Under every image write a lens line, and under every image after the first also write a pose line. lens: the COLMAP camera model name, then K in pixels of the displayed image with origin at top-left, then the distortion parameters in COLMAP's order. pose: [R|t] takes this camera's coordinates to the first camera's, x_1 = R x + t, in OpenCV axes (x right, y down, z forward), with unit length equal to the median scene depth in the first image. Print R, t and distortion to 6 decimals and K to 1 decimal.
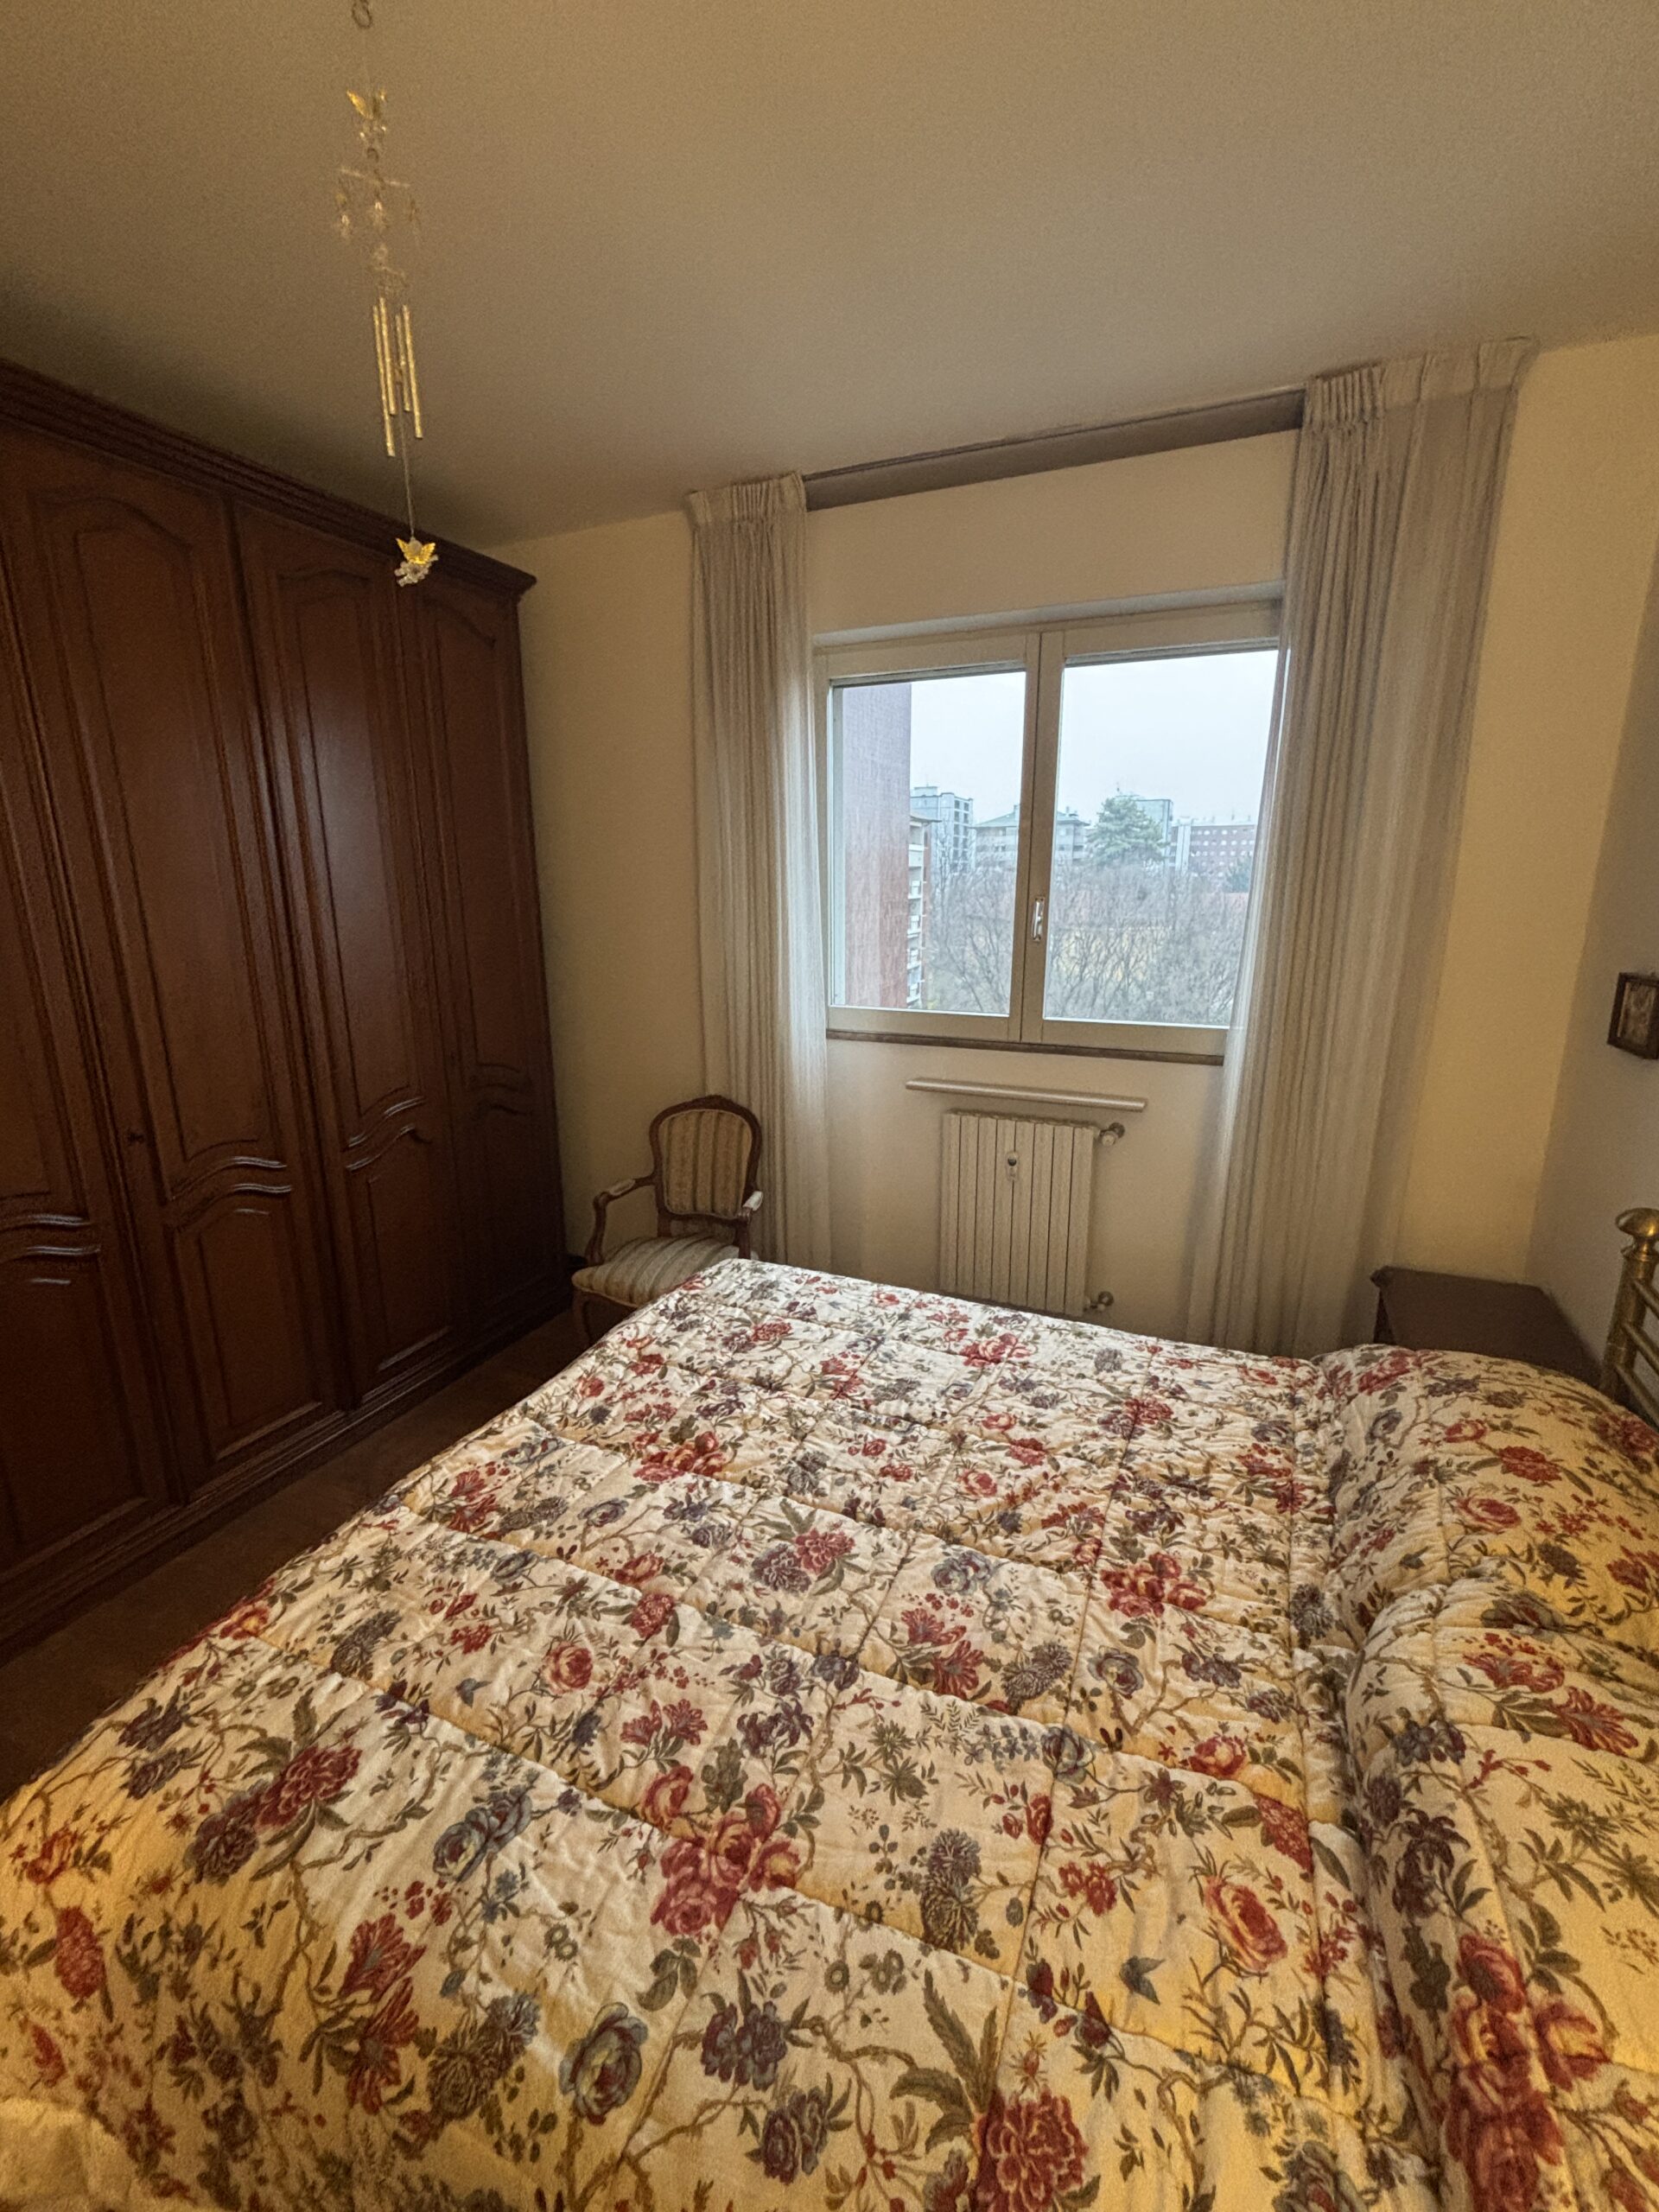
lens RADIAL K [[920.8, 0, 848.3], [0, 920.8, 1085.9], [0, 0, 1]] dist [0.001516, 0.000823]
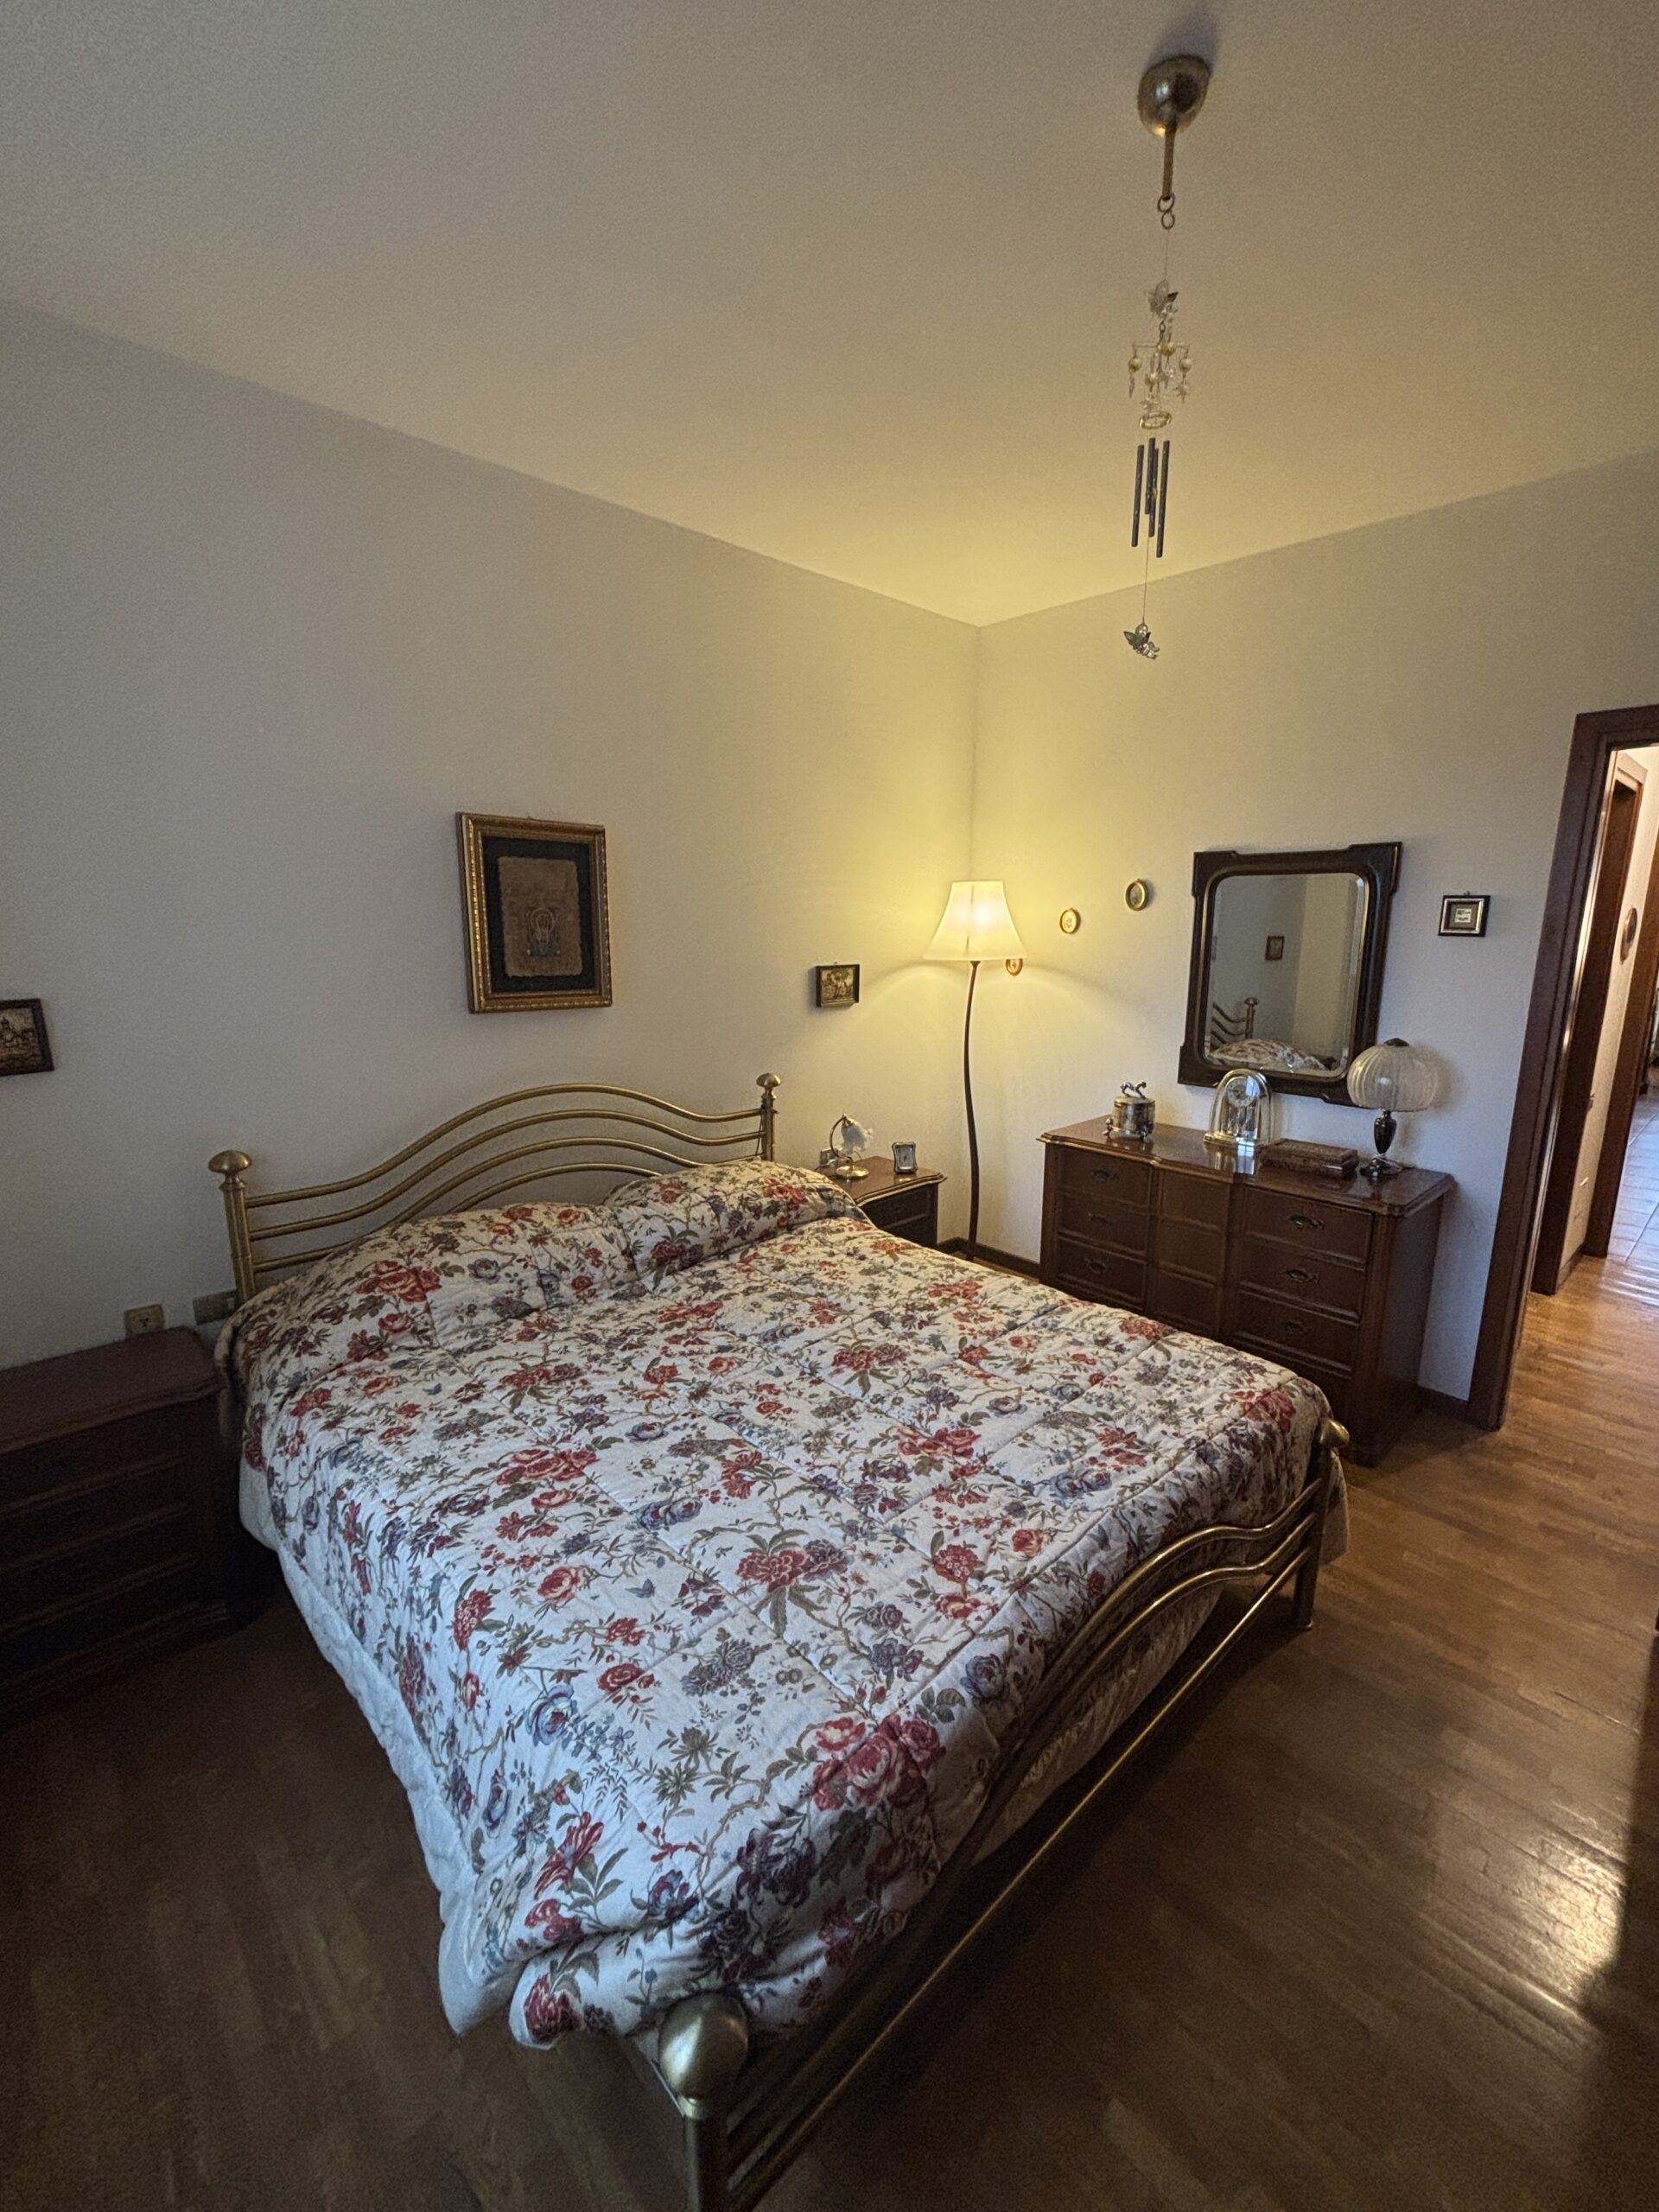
lens RADIAL K [[933.5, 0, 833.1], [0, 933.5, 1100.4], [0, 0, 1]] dist [0.002243, 0.000345]
pose [[-0.916991, -0.075461, 0.391706, -0.456965], [0.093455, 0.913978, 0.394854, -0.387625], [-0.387806, 0.398684, -0.831058, 1.752398]]
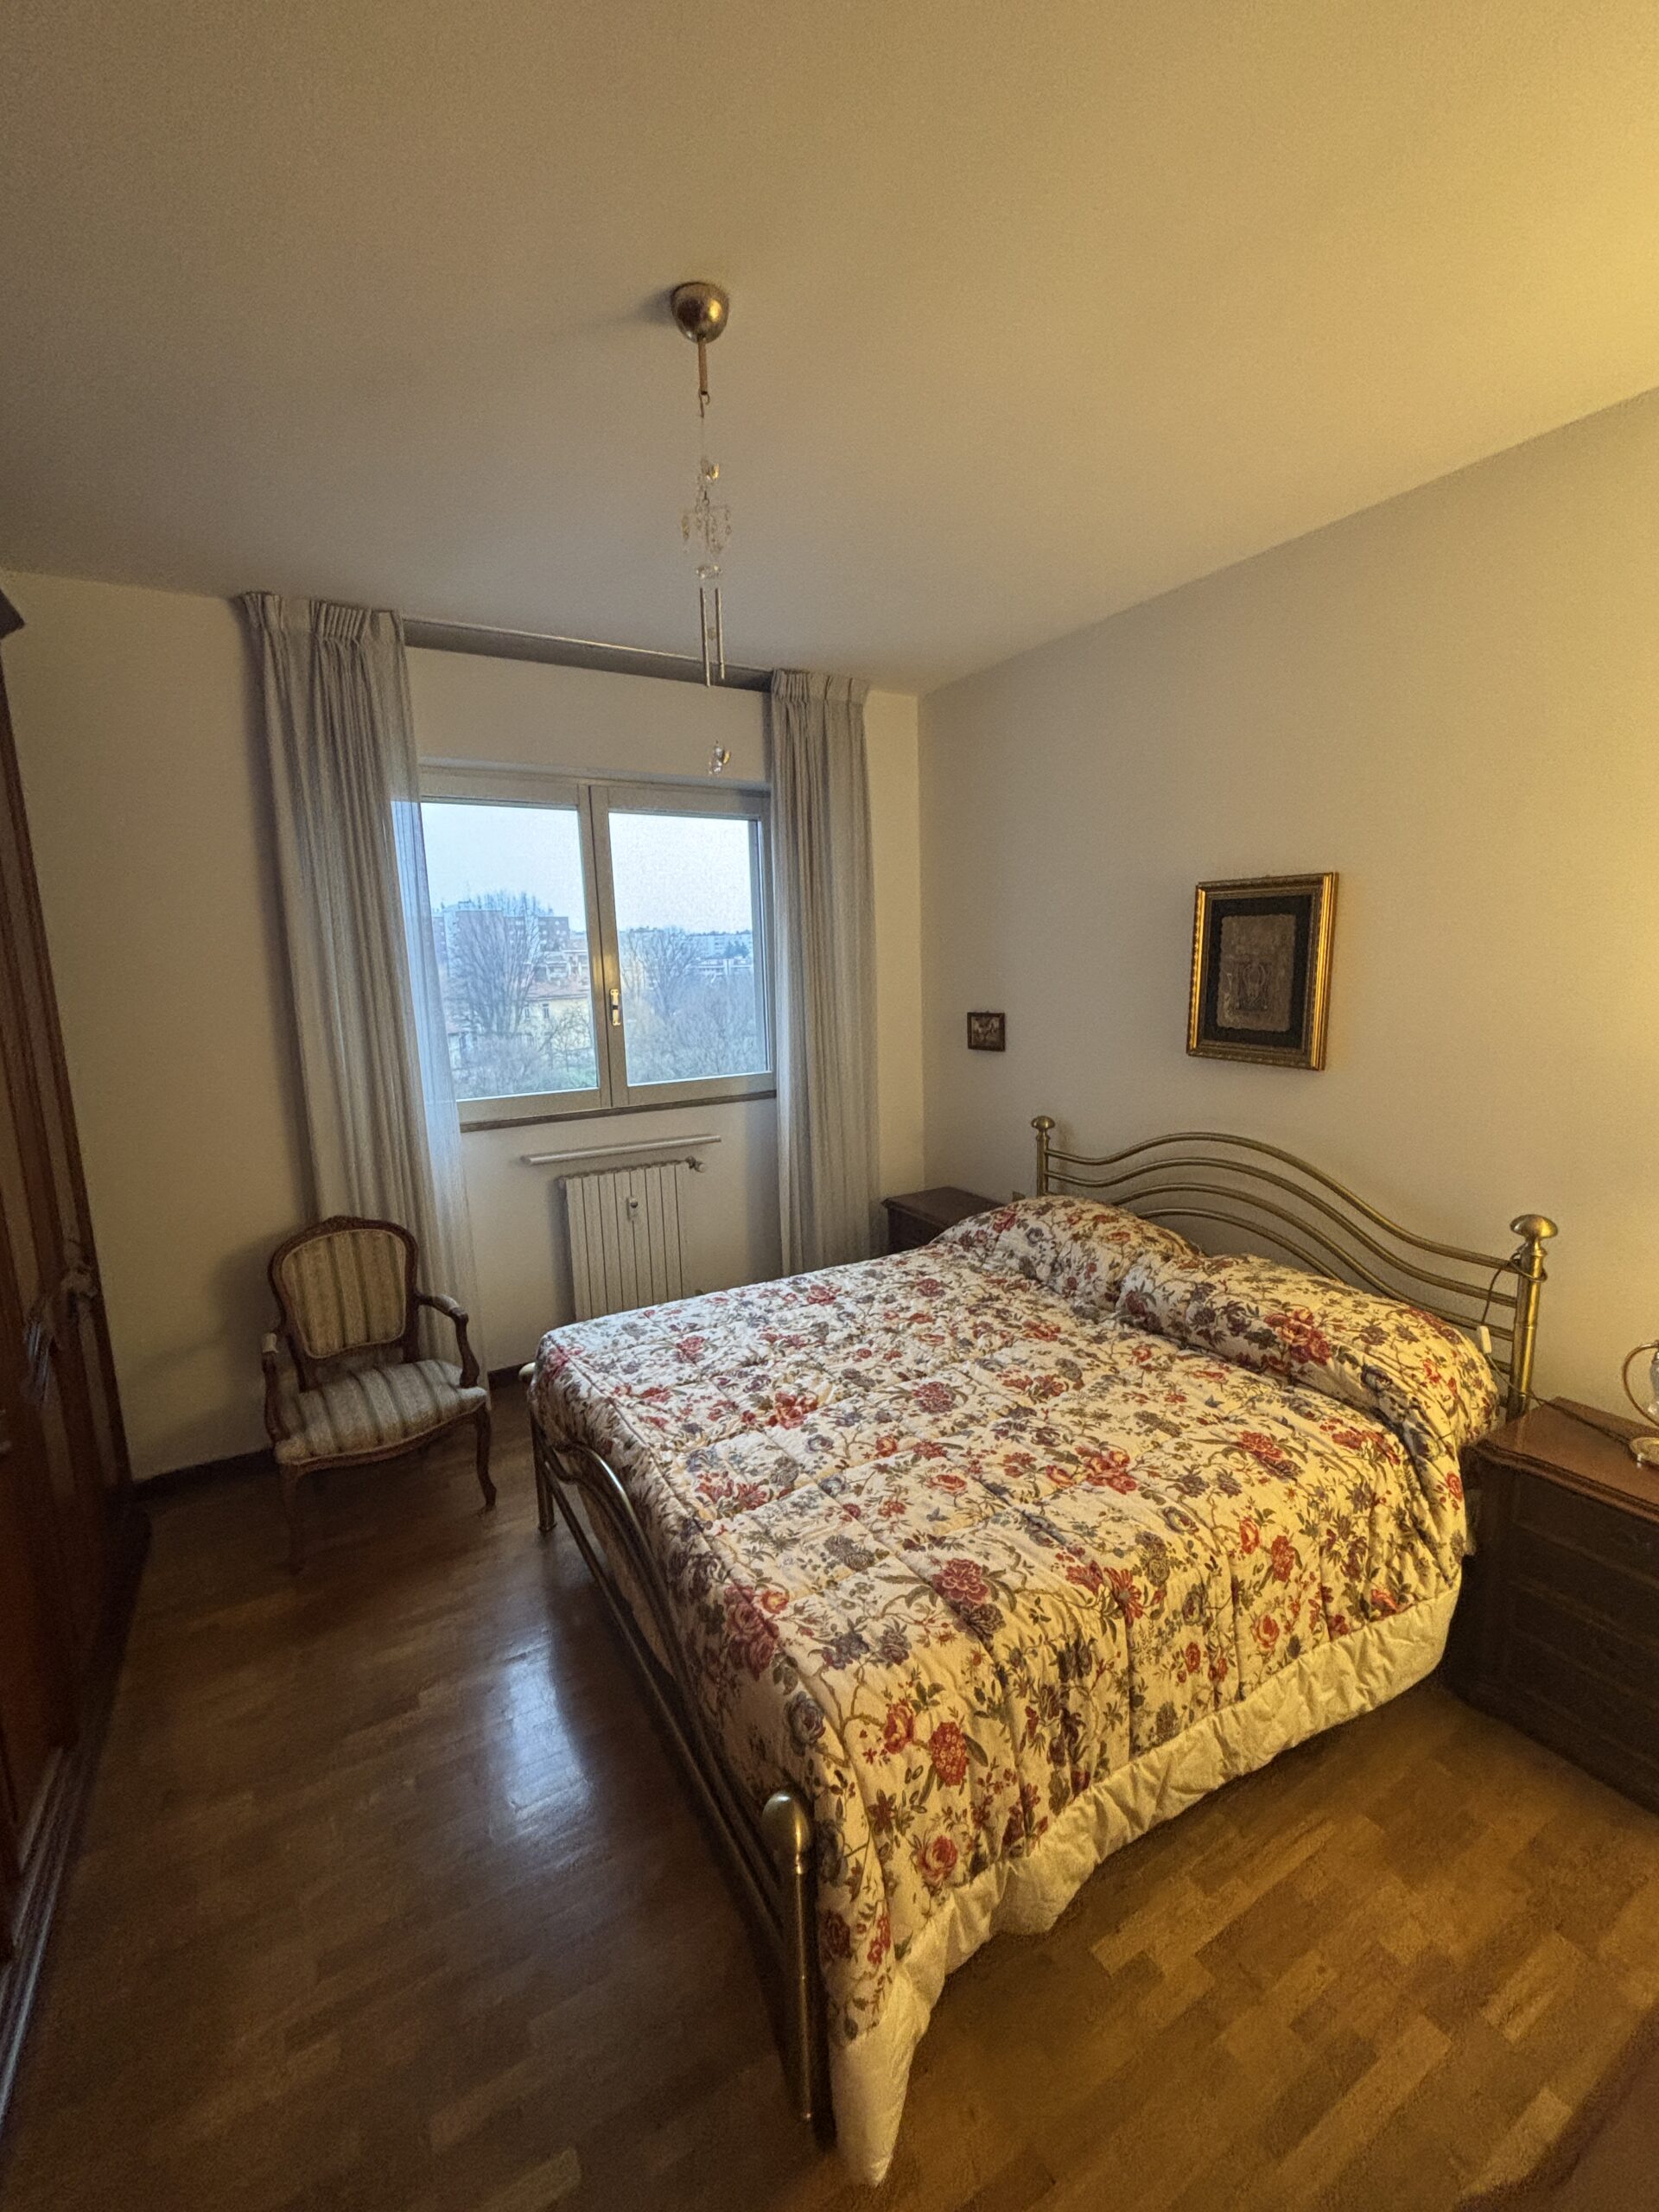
lens RADIAL K [[899.4, 0, 805.2], [0, 899.4, 1104.2], [0, 0, 1]] dist [0.002056, 0.000096]
pose [[0.610358, -0.145801, 0.778592, -1.093119], [0.204770, 0.978546, 0.022721, -0.053088], [-0.765201, 0.145564, 0.627120, 0.102645]]
